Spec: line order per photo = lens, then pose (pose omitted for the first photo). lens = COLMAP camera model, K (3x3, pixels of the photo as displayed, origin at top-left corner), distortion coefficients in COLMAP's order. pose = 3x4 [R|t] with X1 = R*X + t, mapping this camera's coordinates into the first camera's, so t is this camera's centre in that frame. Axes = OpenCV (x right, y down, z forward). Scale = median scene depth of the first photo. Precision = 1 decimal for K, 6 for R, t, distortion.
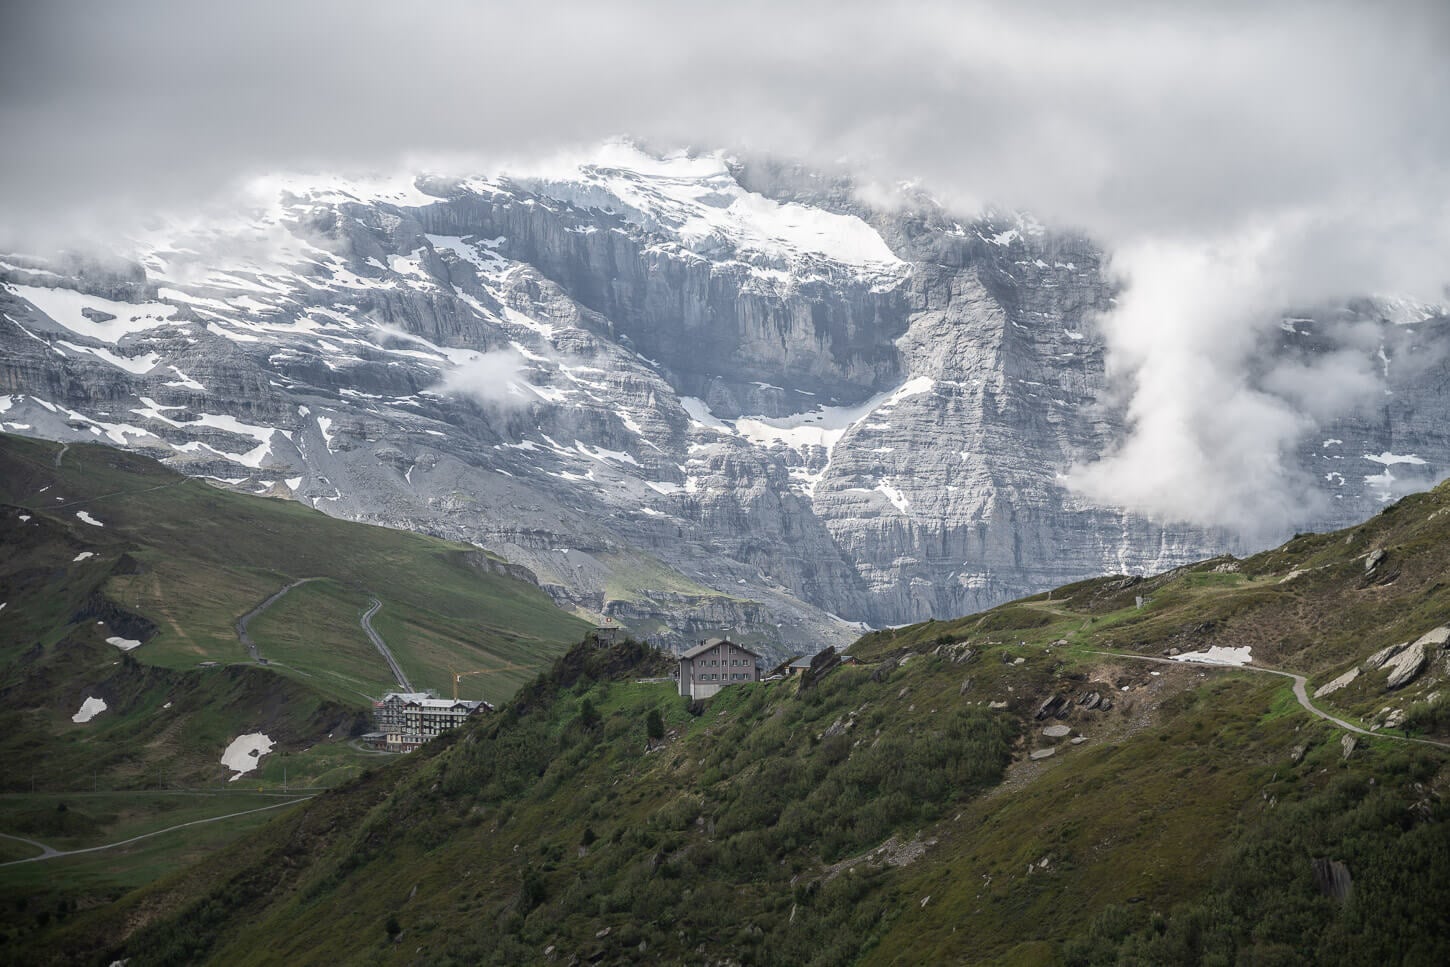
lens RADIAL K [[2992.9, 0, 725.0], [0, 2992.9, 483.5], [0, 0, 1]] dist [0.026329, -0.111941]
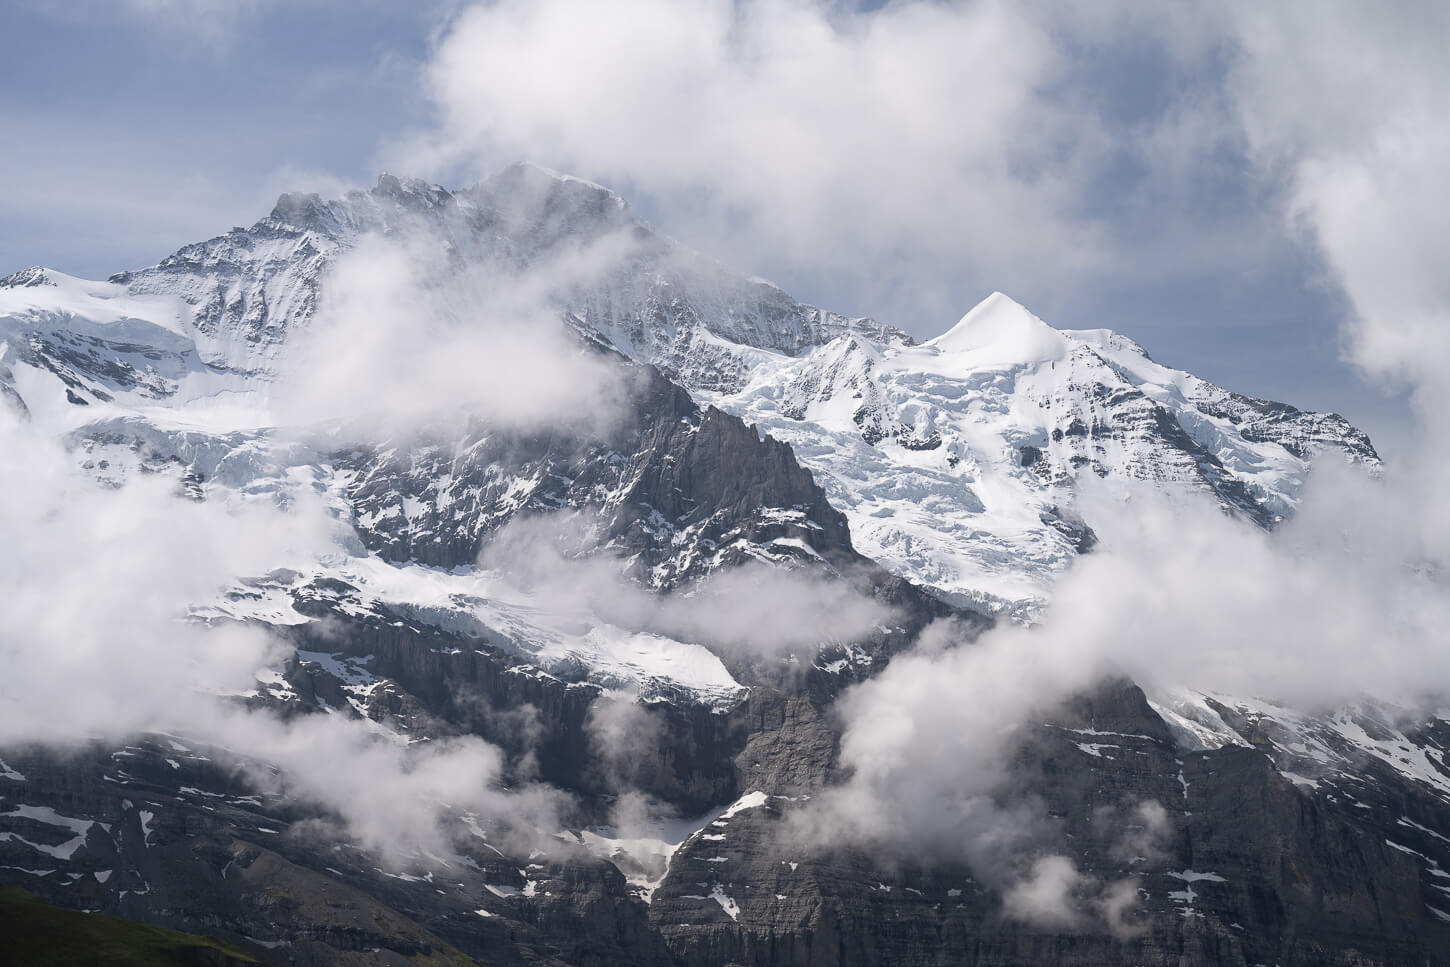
lens RADIAL K [[2333.3, 0, 718.9], [0, 2333.3, 486.1], [0, 0, 1]] dist [0.003887, 0.009959]
pose [[0.999332, 0.021814, 0.029320, 0.025504], [-0.016308, 0.984186, -0.176385, 0.004361], [-0.032704, 0.175789, 0.983884, 0.157558]]
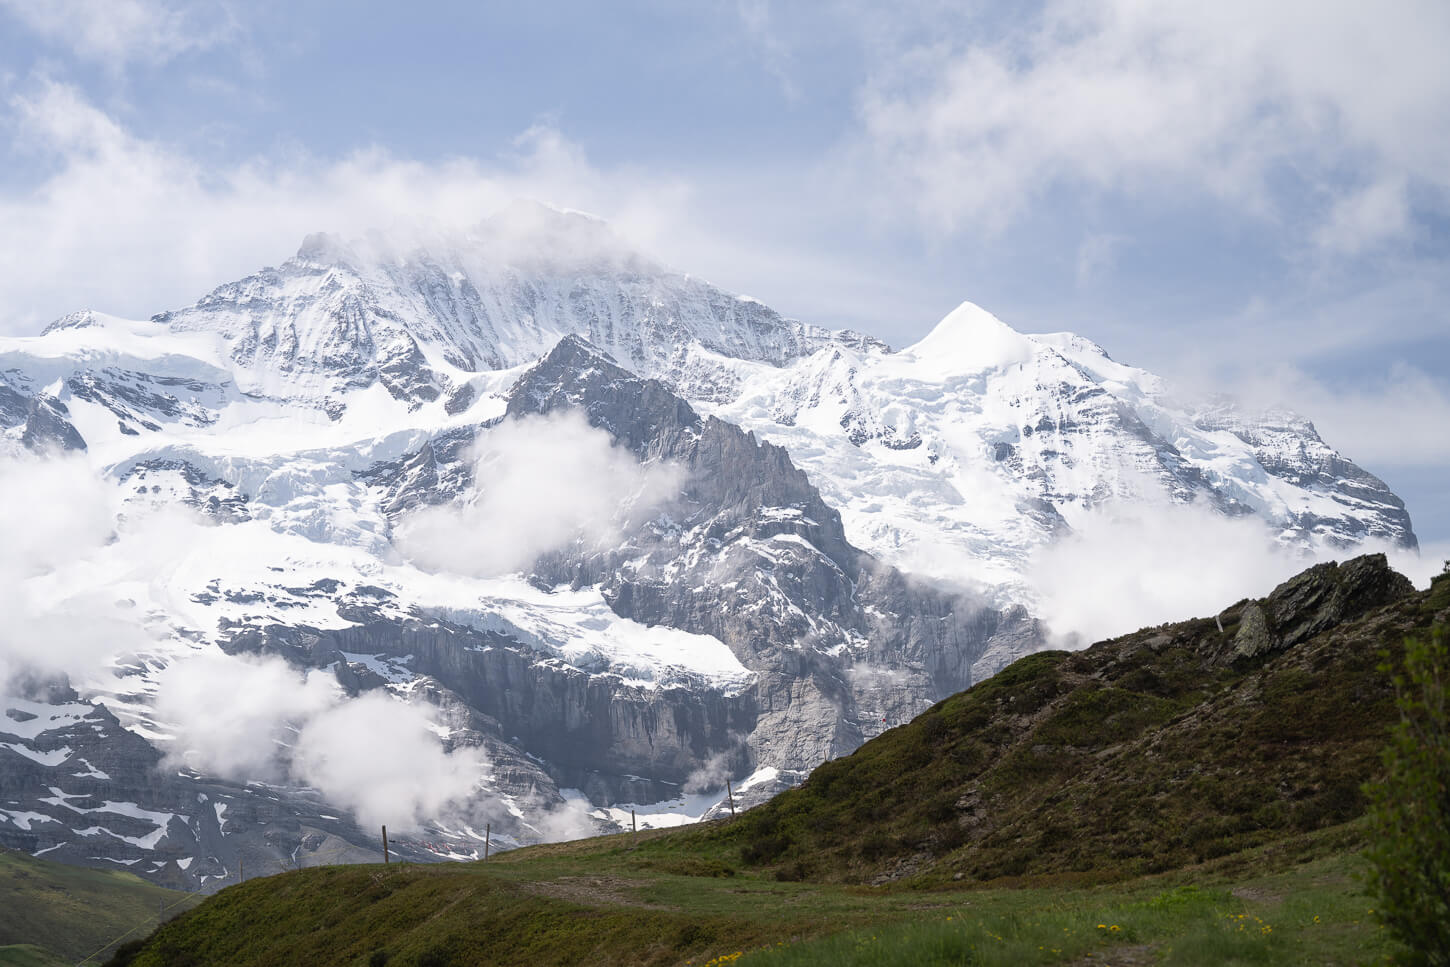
lens RADIAL K [[2170.8, 0, 716.1], [0, 2170.8, 485.0], [0, 0, 1]] dist [0.002795, 0.031241]
pose [[0.999311, -0.013621, 0.034513, 0.017684], [0.019567, 0.983781, -0.178306, 0.006918], [-0.031524, 0.178858, 0.983370, 0.143846]]
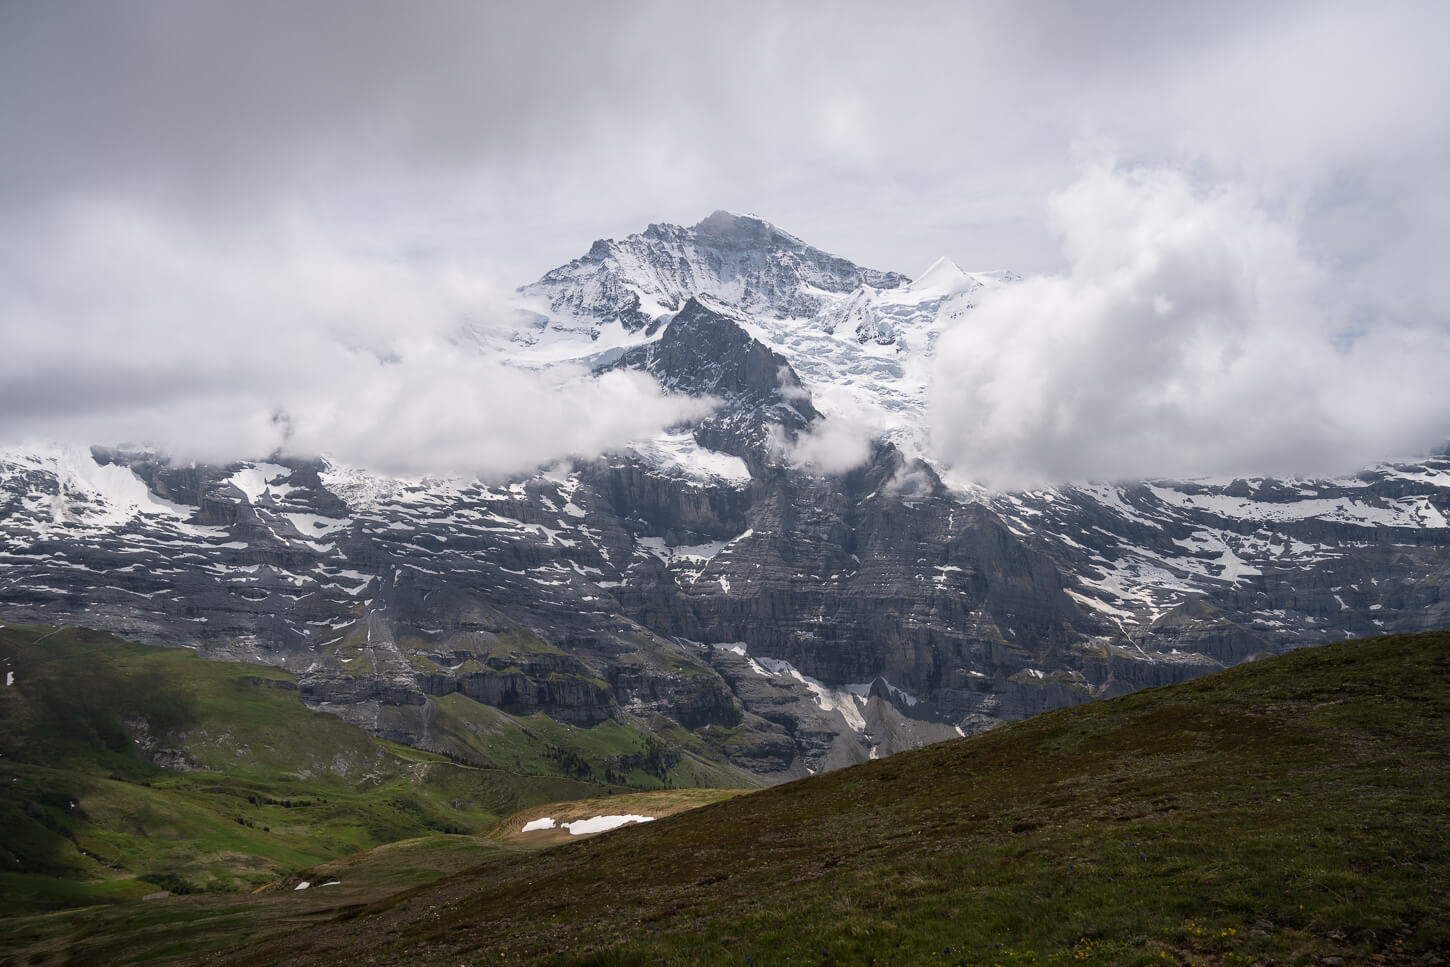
lens RADIAL K [[1077.3, 0, 728.4], [0, 1077.3, 485.8], [0, 0, 1]] dist [-0.012852, 0.008825]
pose [[0.977576, -0.014722, -0.210068, 0.225615], [0.010282, 0.999700, -0.022212, -0.051146], [0.210332, 0.019554, 0.977434, 0.185034]]
